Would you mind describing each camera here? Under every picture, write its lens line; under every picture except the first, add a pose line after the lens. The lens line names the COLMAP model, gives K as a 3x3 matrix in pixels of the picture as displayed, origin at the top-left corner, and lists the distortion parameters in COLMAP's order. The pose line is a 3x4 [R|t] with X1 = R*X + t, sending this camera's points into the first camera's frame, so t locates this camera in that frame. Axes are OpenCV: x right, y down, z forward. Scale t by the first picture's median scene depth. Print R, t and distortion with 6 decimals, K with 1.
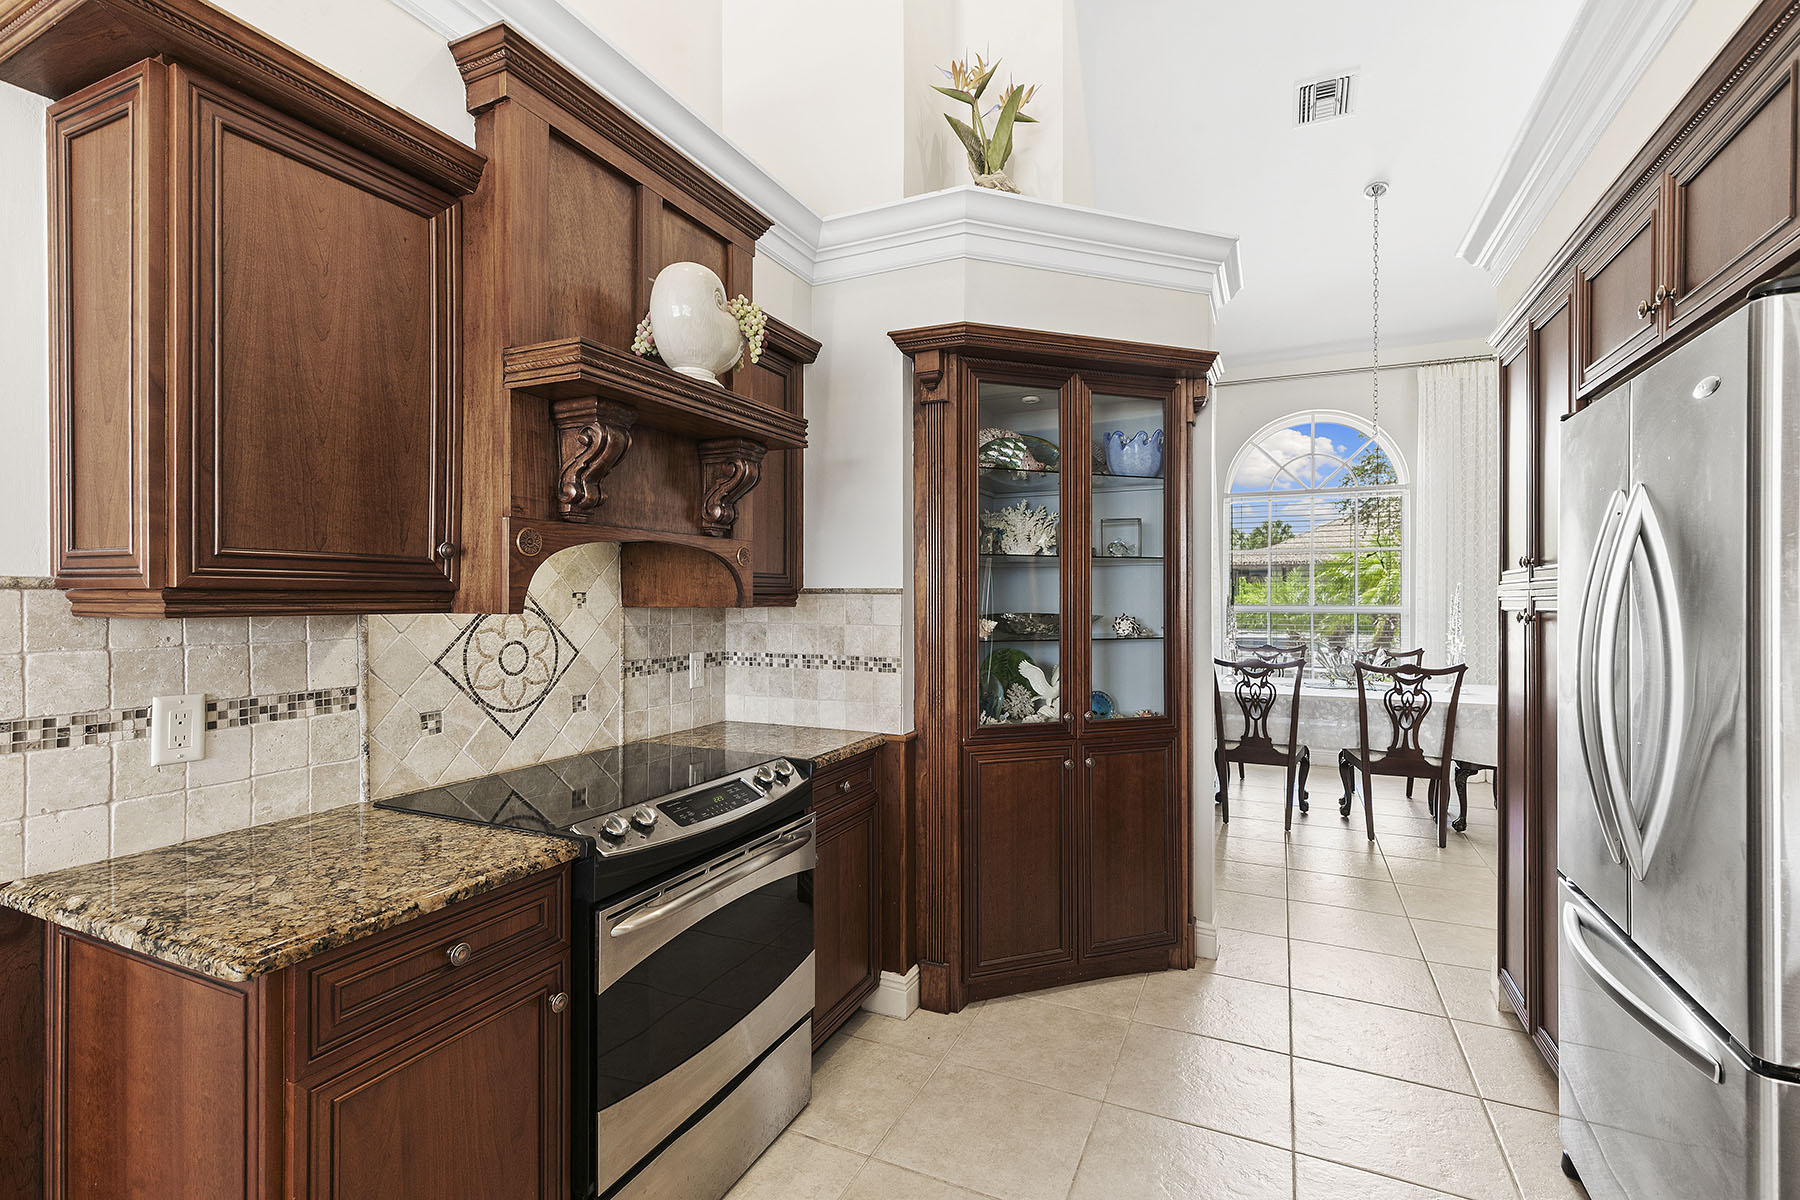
lens RADIAL K [[808.8, 0, 912.6], [0, 808.8, 595.9], [0, 0, 1]] dist [0.009134, -0.003412]
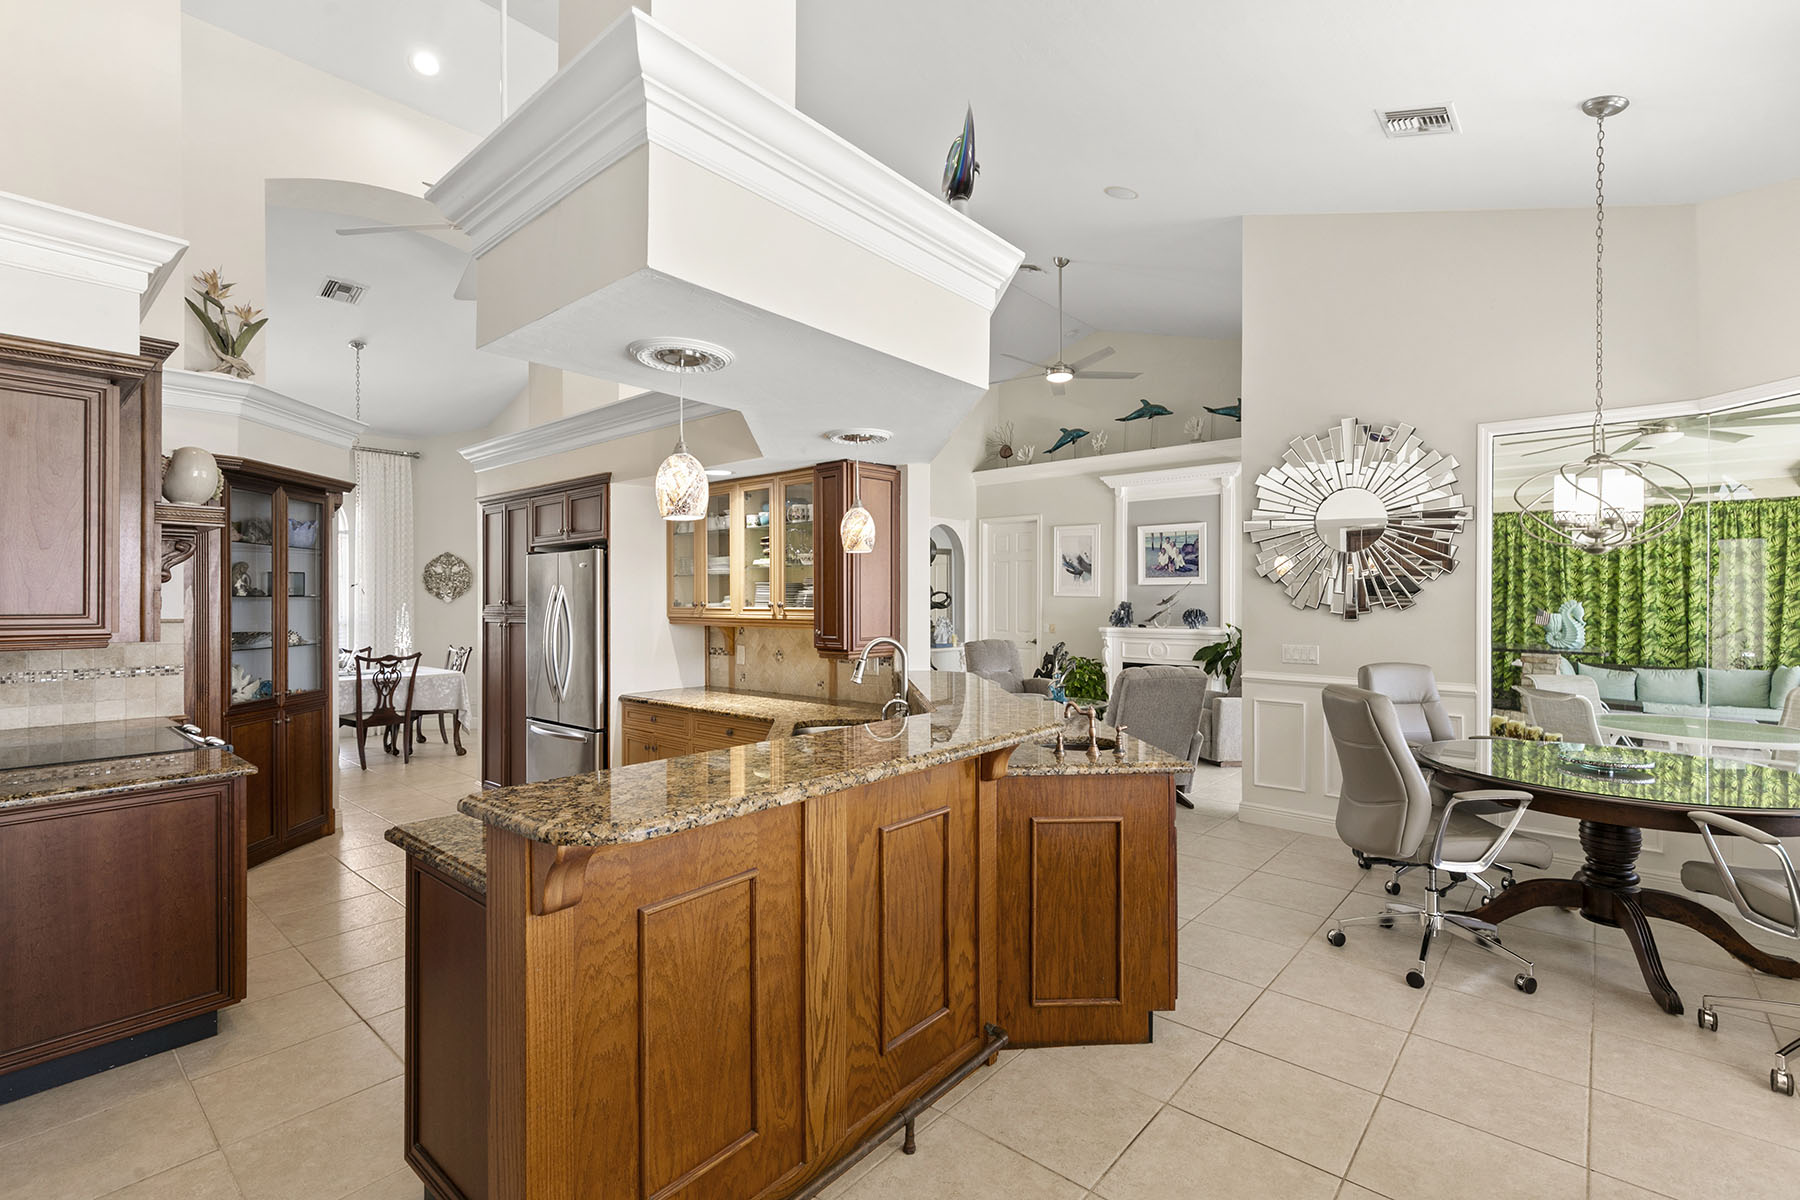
lens RADIAL K [[808.8, 0, 879.3], [0, 808.8, 598.2], [0, 0, 1]] dist [0.009134, -0.003412]
pose [[0.294207, -0.000387, 0.955742, -1.067486], [0.002299, 0.999997, -0.000303, -0.042834], [-0.955739, 0.002287, 0.294207, -0.676604]]
